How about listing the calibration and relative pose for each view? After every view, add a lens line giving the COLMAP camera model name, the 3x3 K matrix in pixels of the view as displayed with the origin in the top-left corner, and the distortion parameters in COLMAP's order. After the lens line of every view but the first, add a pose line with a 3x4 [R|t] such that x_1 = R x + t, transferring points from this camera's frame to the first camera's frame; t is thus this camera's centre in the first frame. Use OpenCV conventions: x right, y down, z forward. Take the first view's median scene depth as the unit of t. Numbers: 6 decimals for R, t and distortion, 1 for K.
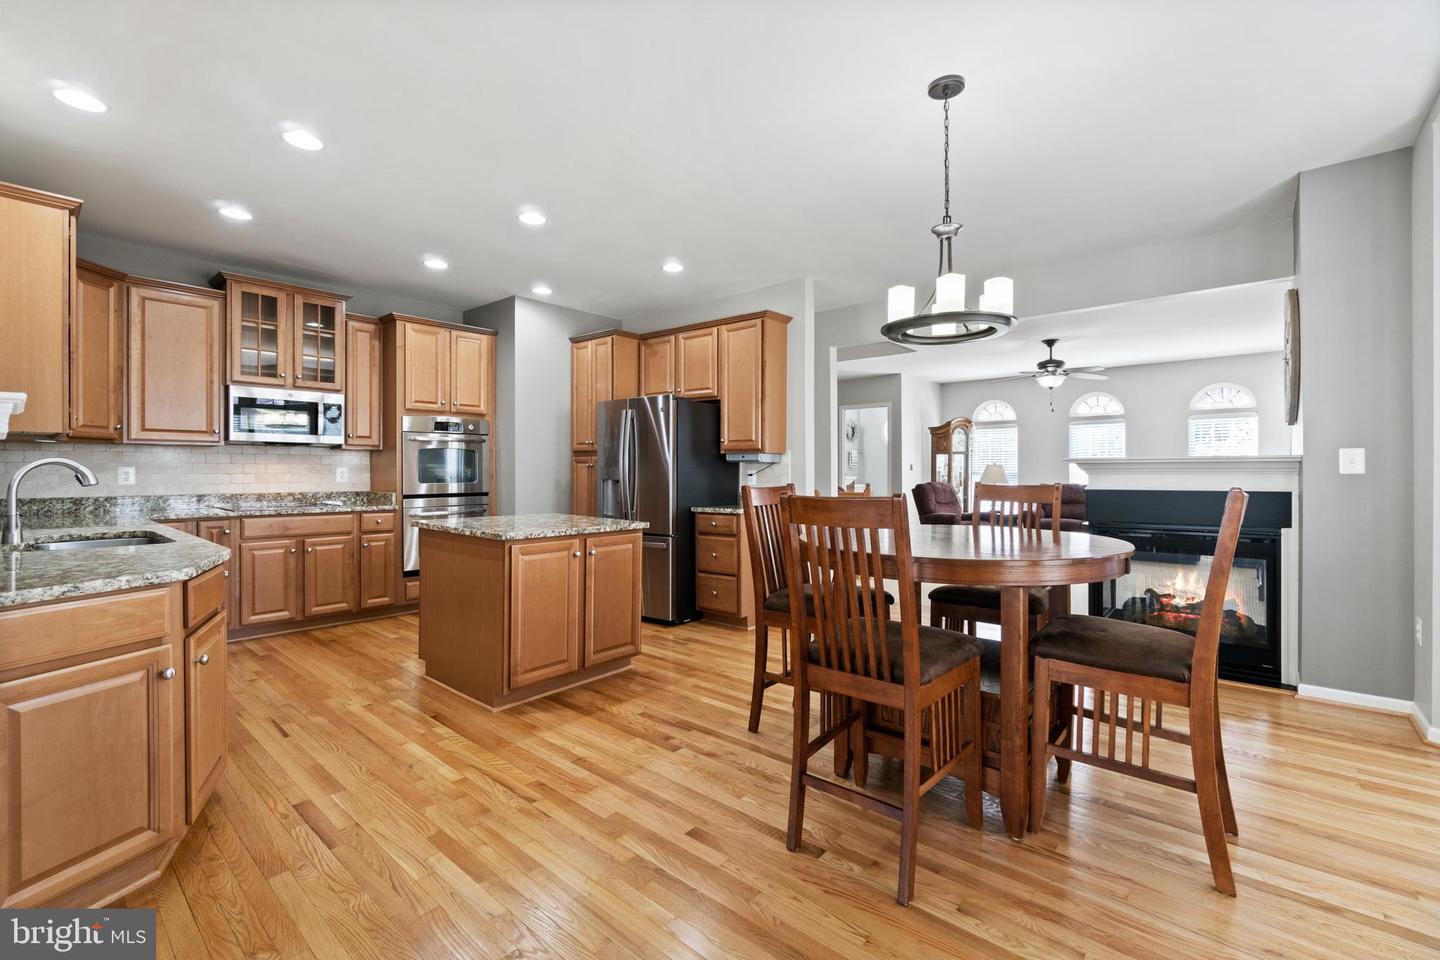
lens RADIAL K [[618.4, 0, 714.8], [0, 618.4, 475.7], [0, 0, 1]] dist [-0.003335, -0.000125]
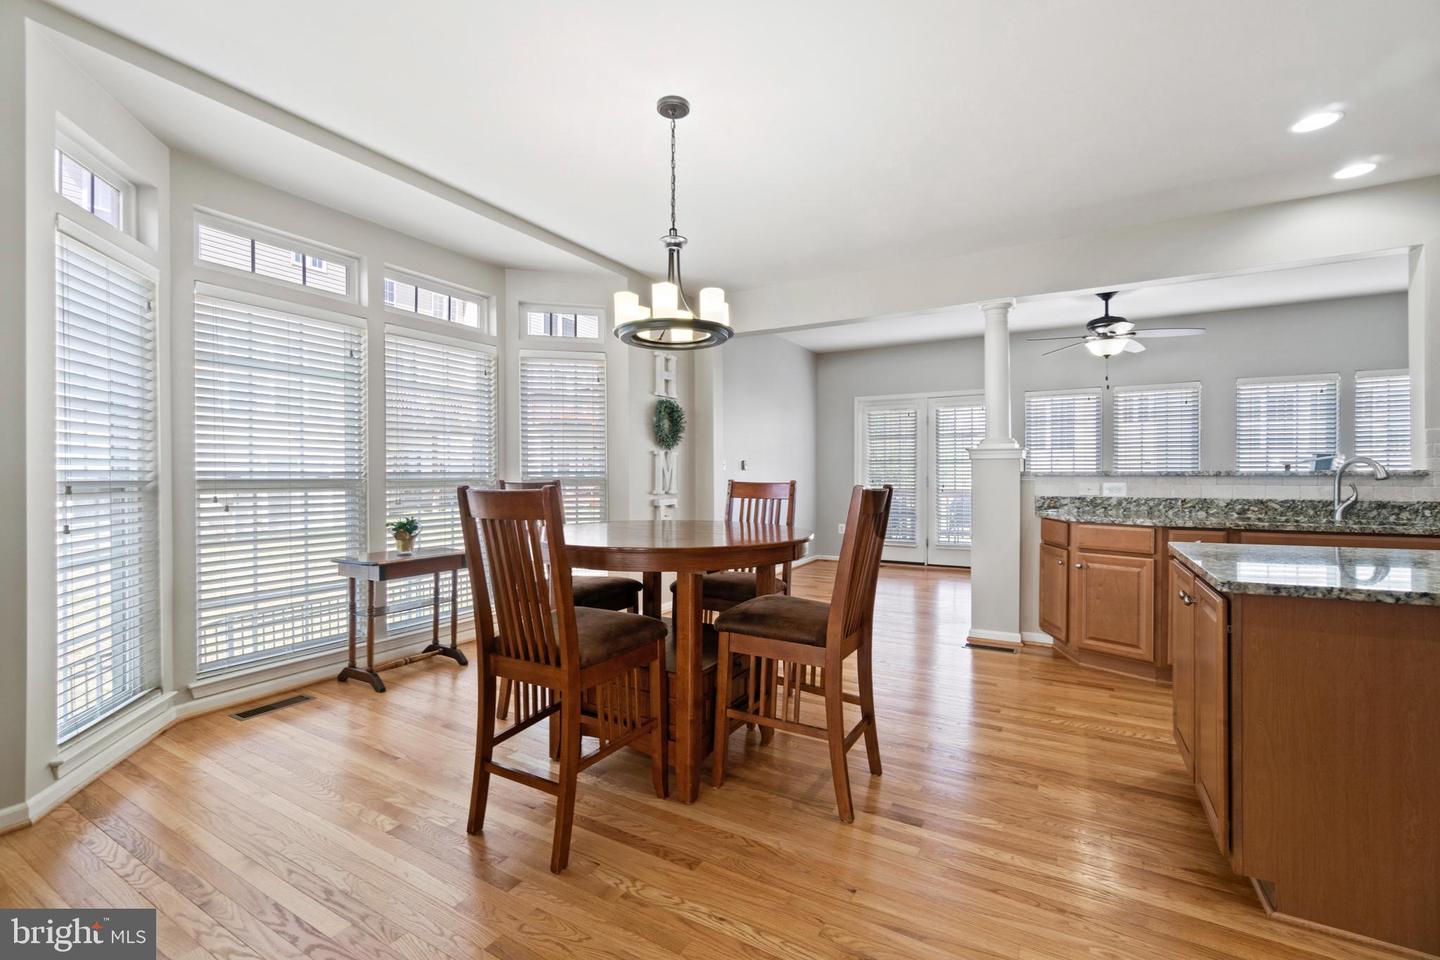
lens RADIAL K [[623.9, 0, 720.0], [0, 623.9, 480.0], [0, 0, 1]] dist [-0.001659, -0.000158]
pose [[-0.982751, -0.000053, -0.184933, 0.248050], [-0.002437, 0.999917, 0.012664, 0.002656], [0.184917, 0.012896, -0.982670, 1.044967]]
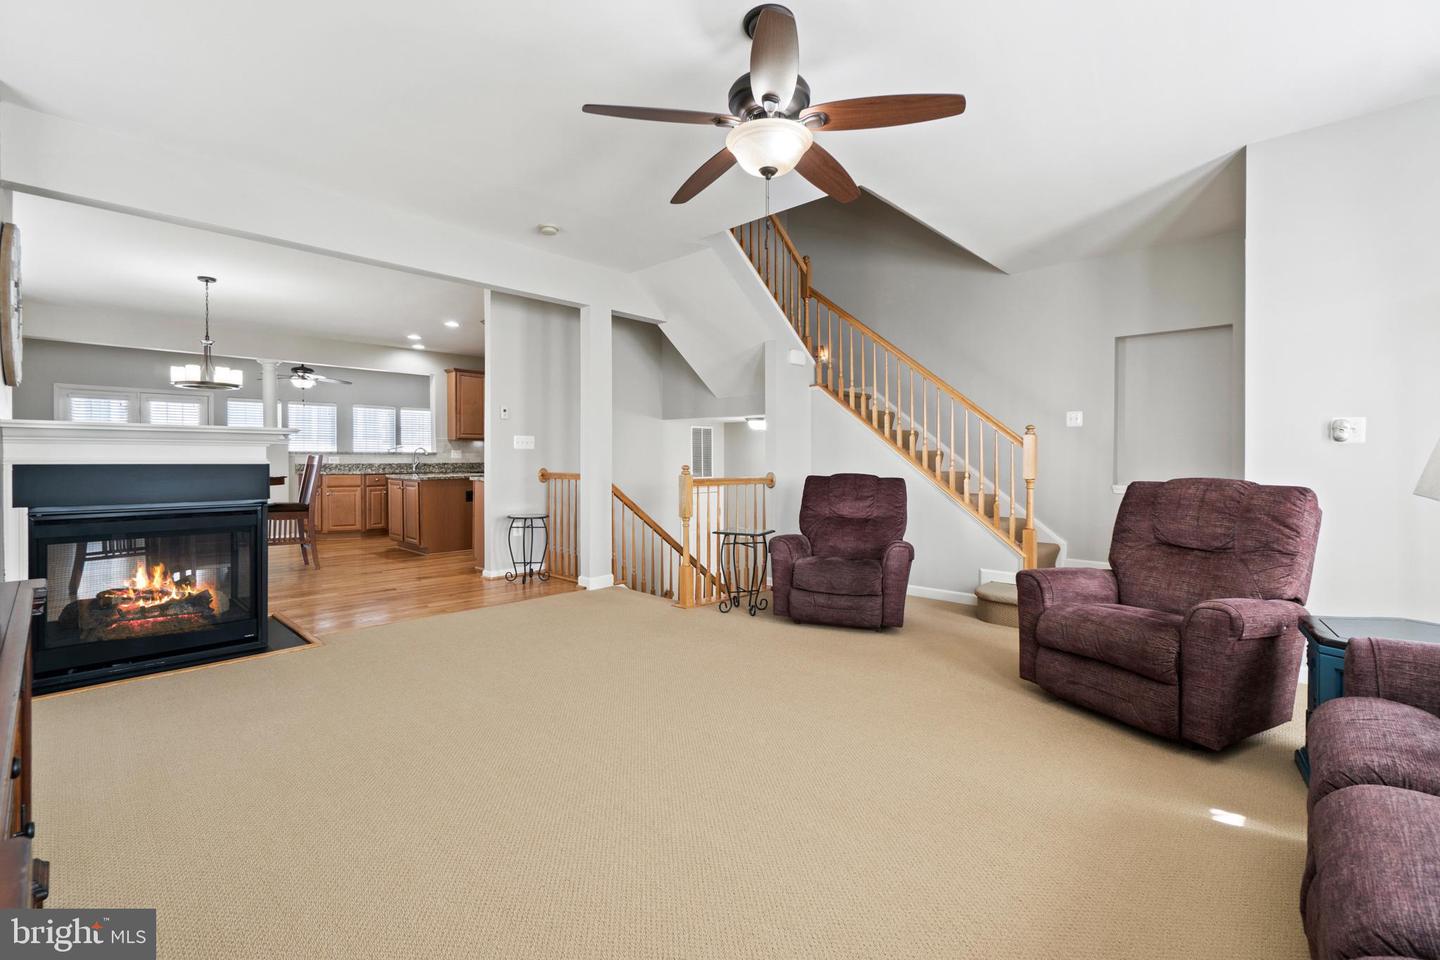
lens RADIAL K [[621.0, 0, 712.6], [0, 621.0, 464.5], [0, 0, 1]] dist [-0.005193, -0.000431]
pose [[-0.043658, 0.011313, -0.998982, 1.321253], [-0.011243, 0.999867, 0.011814, 0.004064], [0.998983, 0.011747, -0.043525, 1.499172]]
